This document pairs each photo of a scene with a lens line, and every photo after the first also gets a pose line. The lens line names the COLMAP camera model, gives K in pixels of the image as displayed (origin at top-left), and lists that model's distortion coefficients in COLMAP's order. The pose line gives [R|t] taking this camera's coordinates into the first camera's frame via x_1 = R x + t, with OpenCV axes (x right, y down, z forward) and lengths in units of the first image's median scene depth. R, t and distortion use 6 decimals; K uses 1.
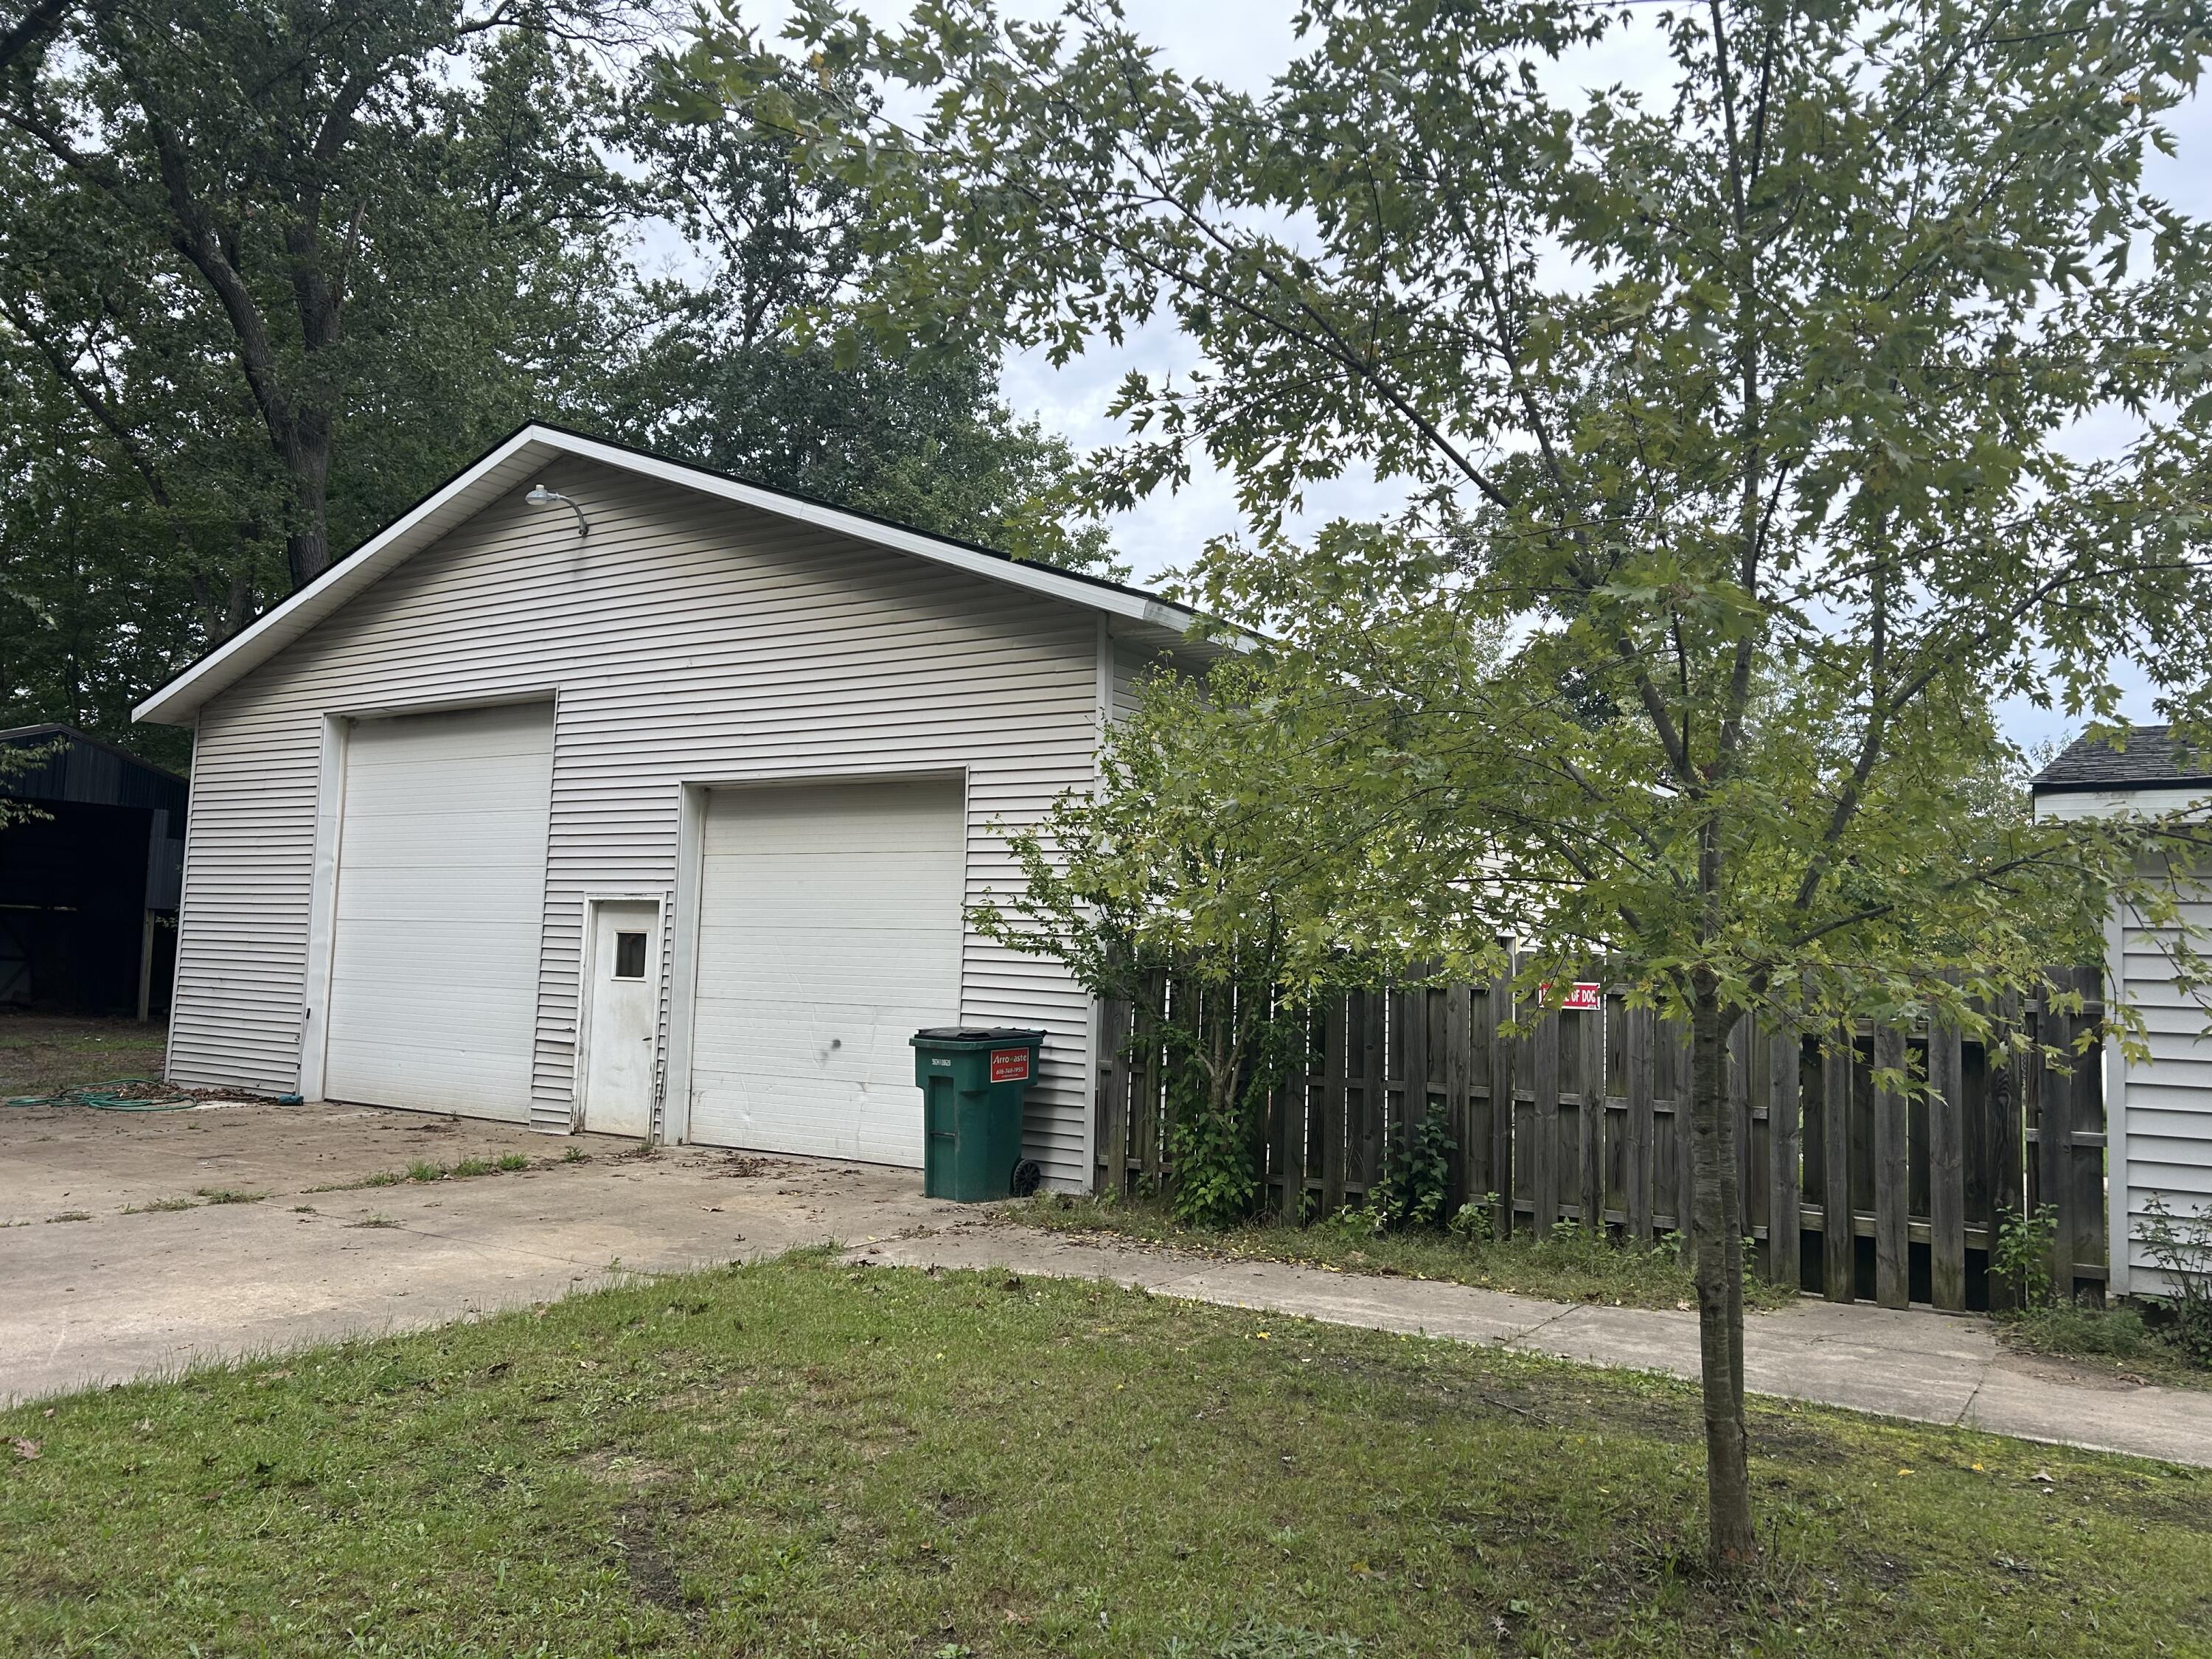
lens RADIAL K [[1655.1, 0, 1105.8], [0, 1655.1, 831.5], [0, 0, 1]] dist [0.054193, -0.064451]
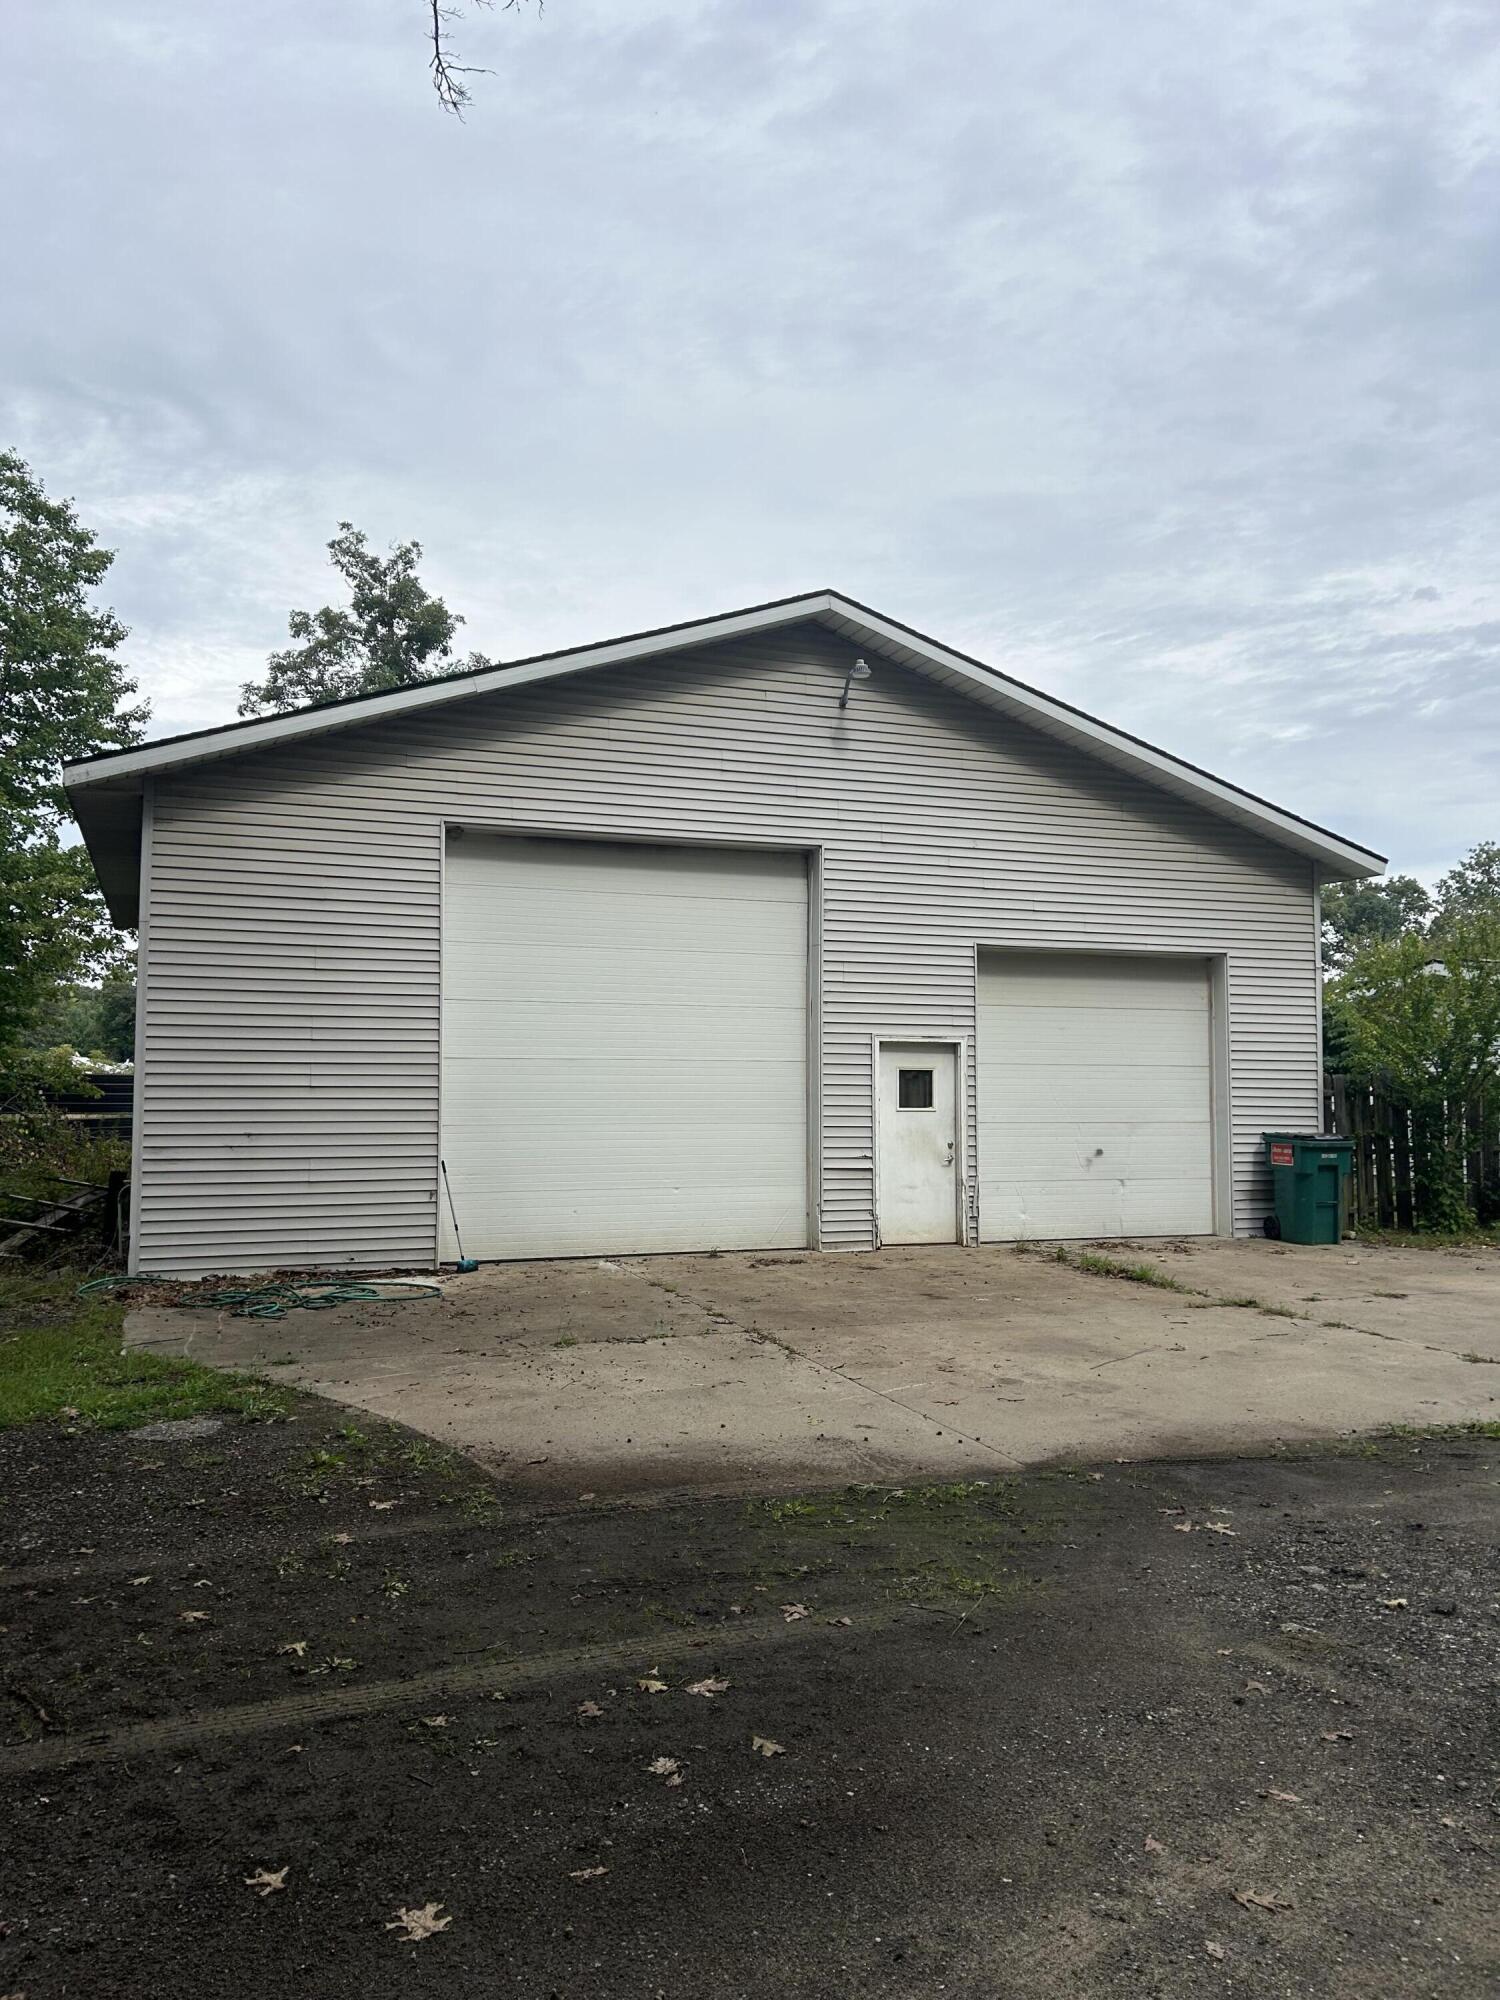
lens RADIAL K [[1496.5, 0, 749.2], [0, 1496.5, 1000.4], [0, 0, 1]] dist [0.054193, -0.064451]
pose [[0.601723, 0.018166, 0.798498, -1.194213], [-0.051899, 0.998518, 0.016392, 0.001651], [-0.797017, -0.051305, 0.601774, 0.469658]]
